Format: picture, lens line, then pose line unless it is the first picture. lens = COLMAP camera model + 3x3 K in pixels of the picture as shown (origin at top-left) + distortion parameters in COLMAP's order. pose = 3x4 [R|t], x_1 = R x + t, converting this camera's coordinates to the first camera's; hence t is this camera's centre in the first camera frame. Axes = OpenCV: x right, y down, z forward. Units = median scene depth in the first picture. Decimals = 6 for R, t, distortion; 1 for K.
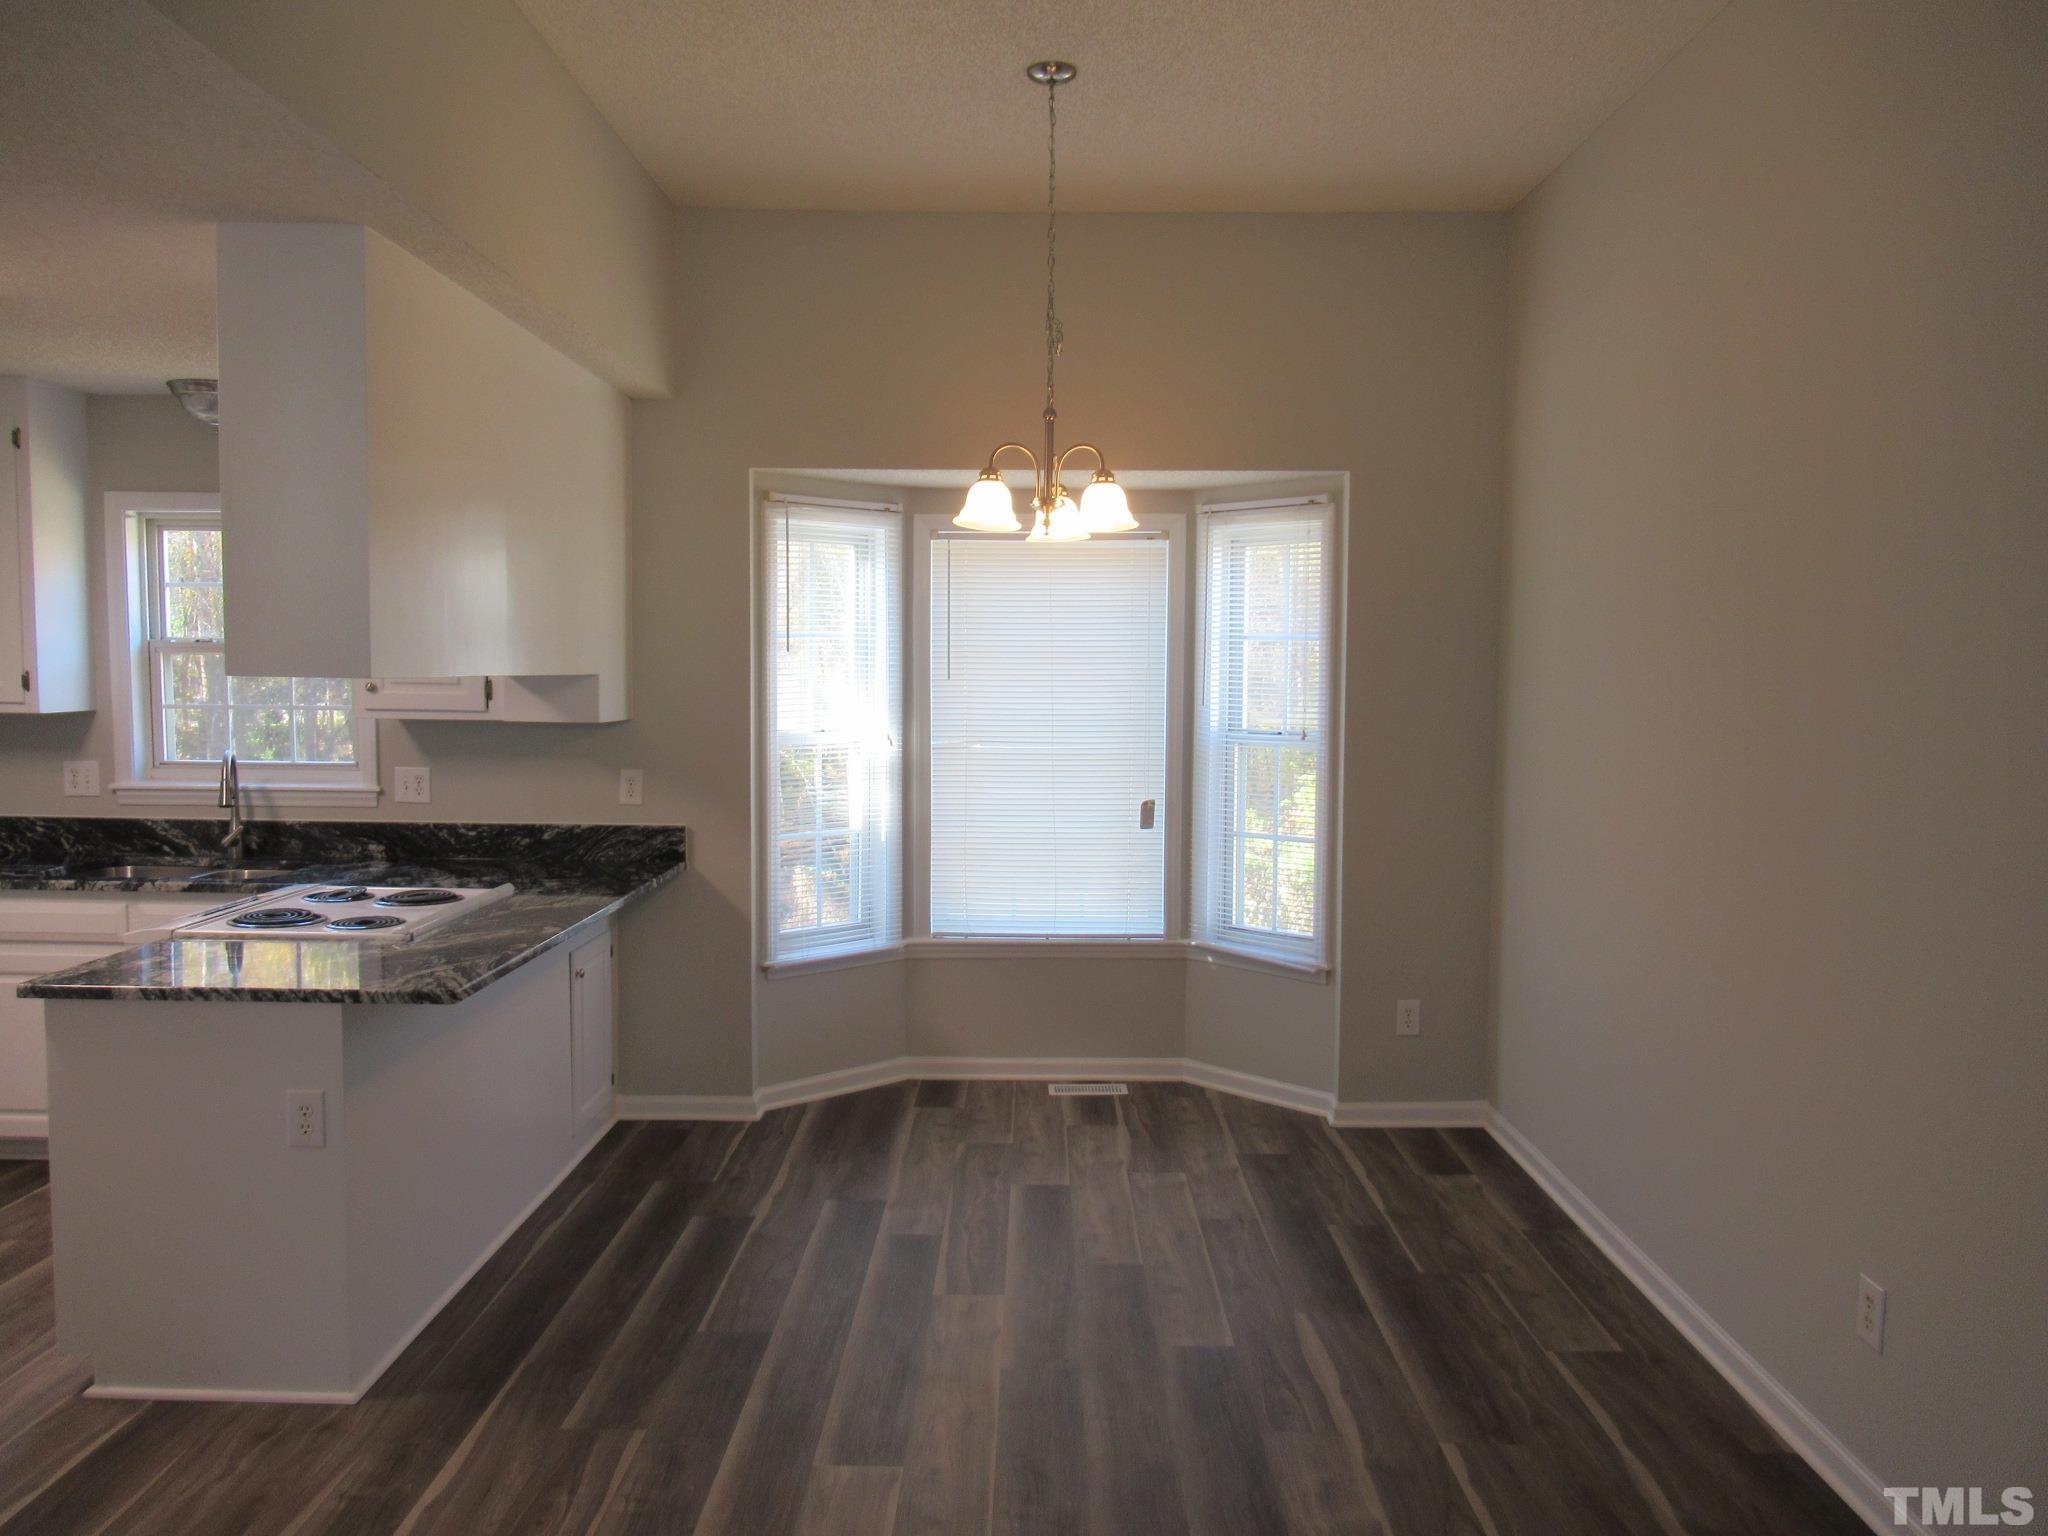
lens RADIAL K [[1493.6, 0, 1025.6], [0, 1493.6, 775.1], [0, 0, 1]] dist [-0.013632, 0.005088]
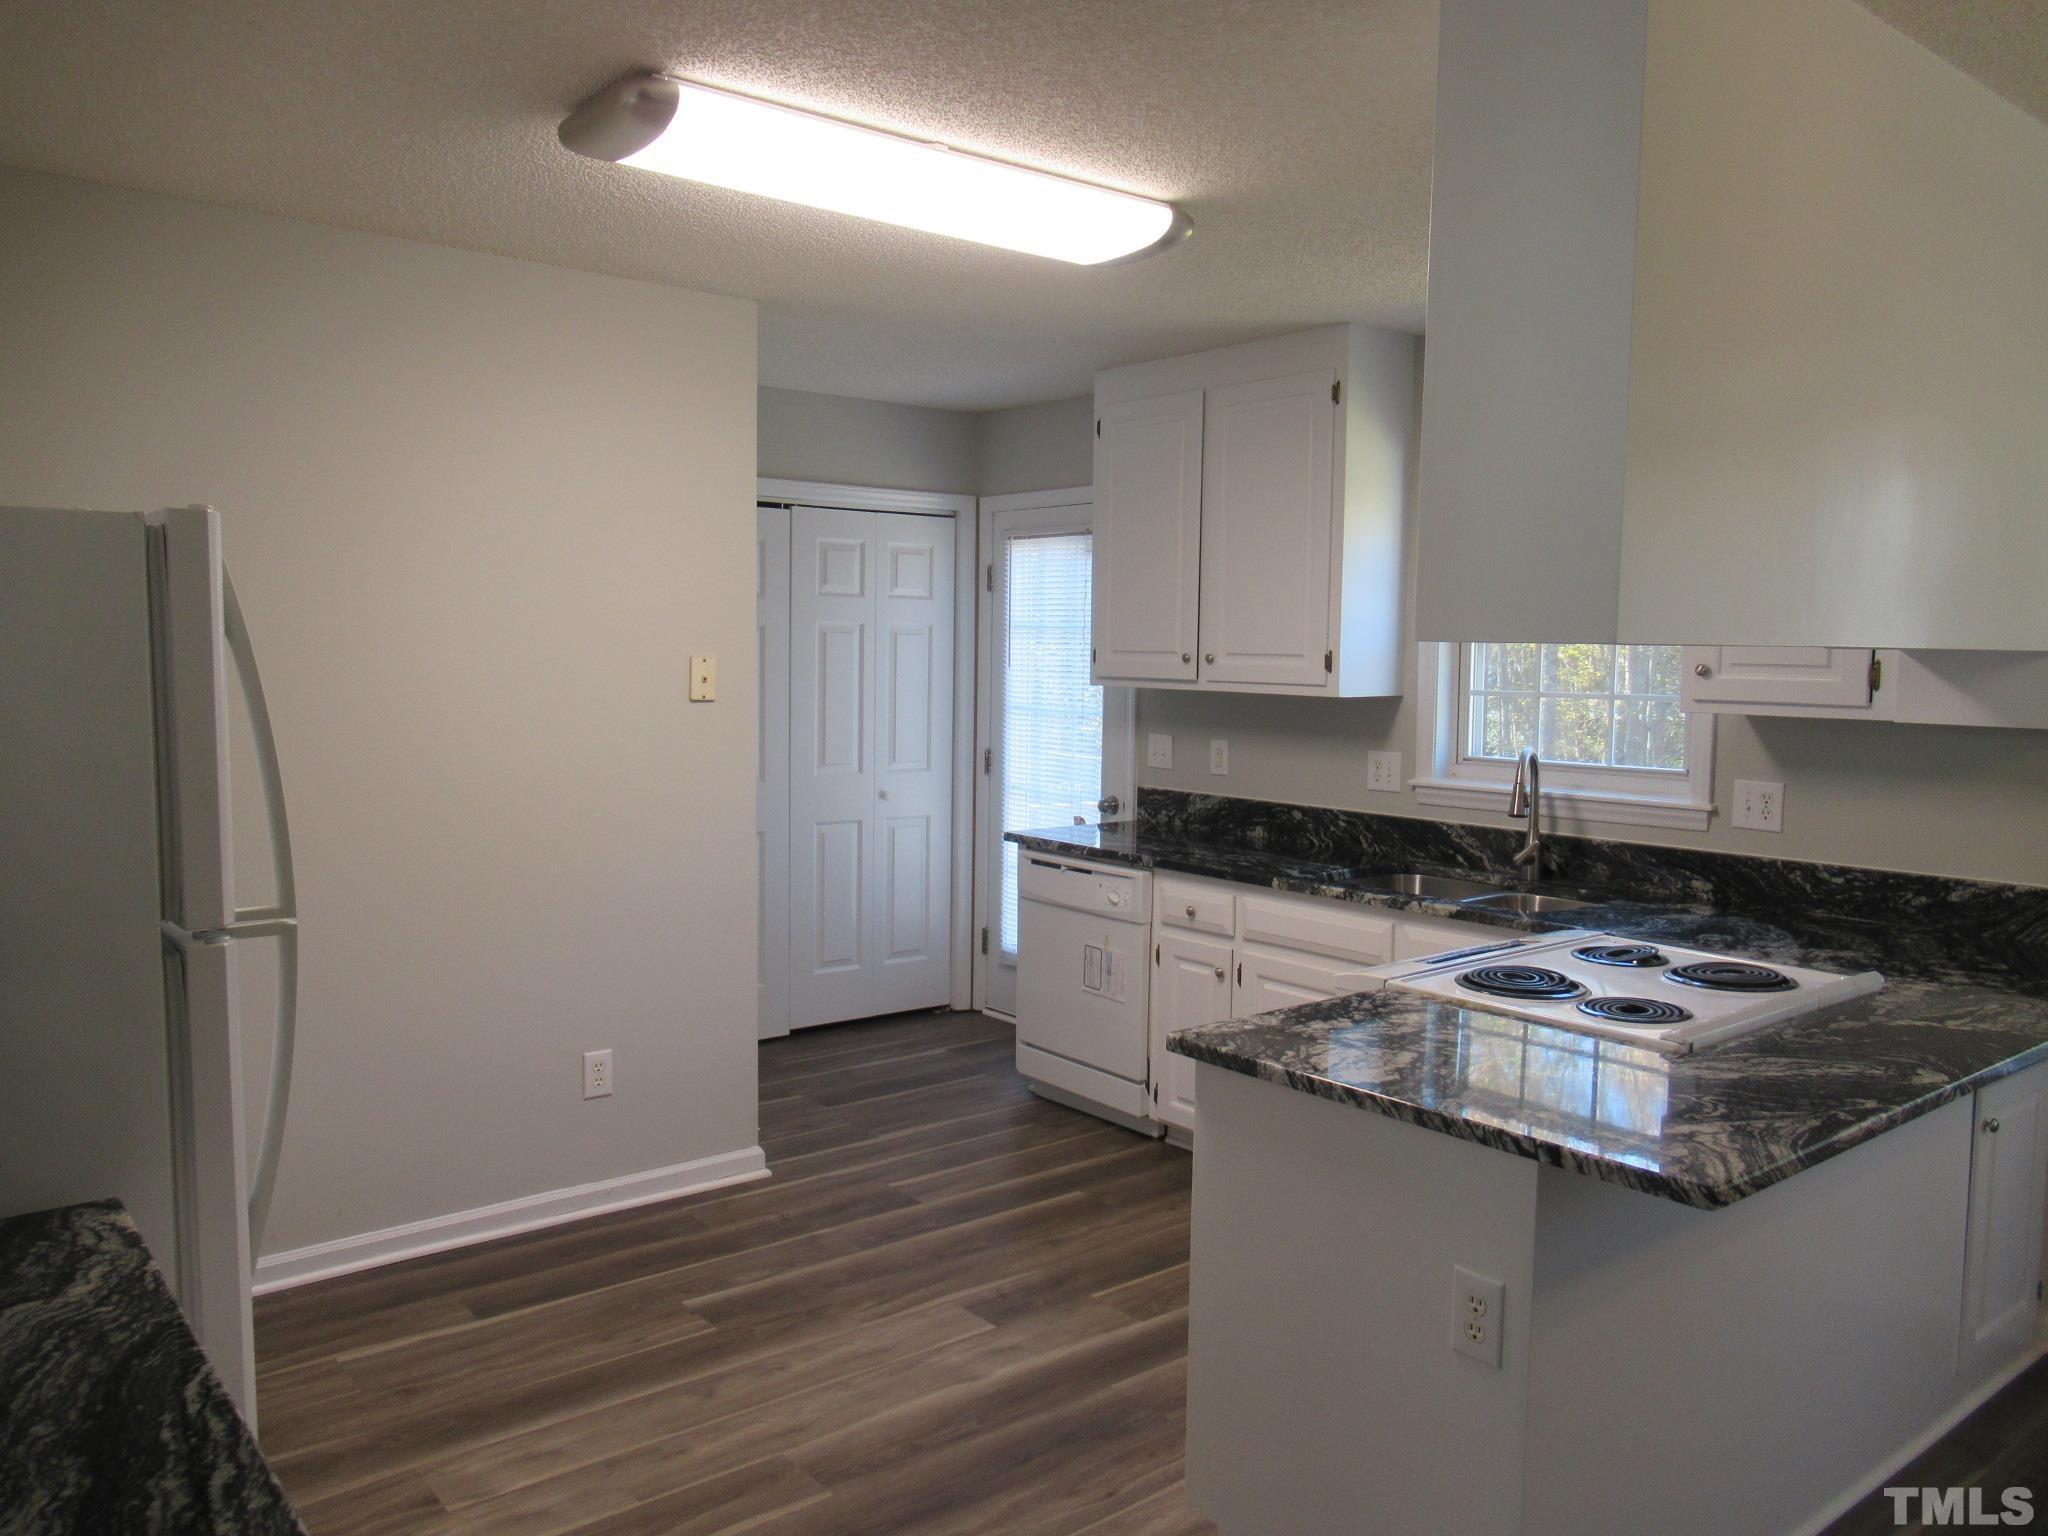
lens RADIAL K [[1493.6, 0, 1025.2], [0, 1493.6, 787.9], [0, 0, 1]] dist [-0.013632, 0.005088]
pose [[0.626122, 0.064441, -0.777057, -0.072366], [-0.056138, 0.997718, 0.037506, -0.009440], [0.777701, 0.020139, 0.628311, 0.272559]]
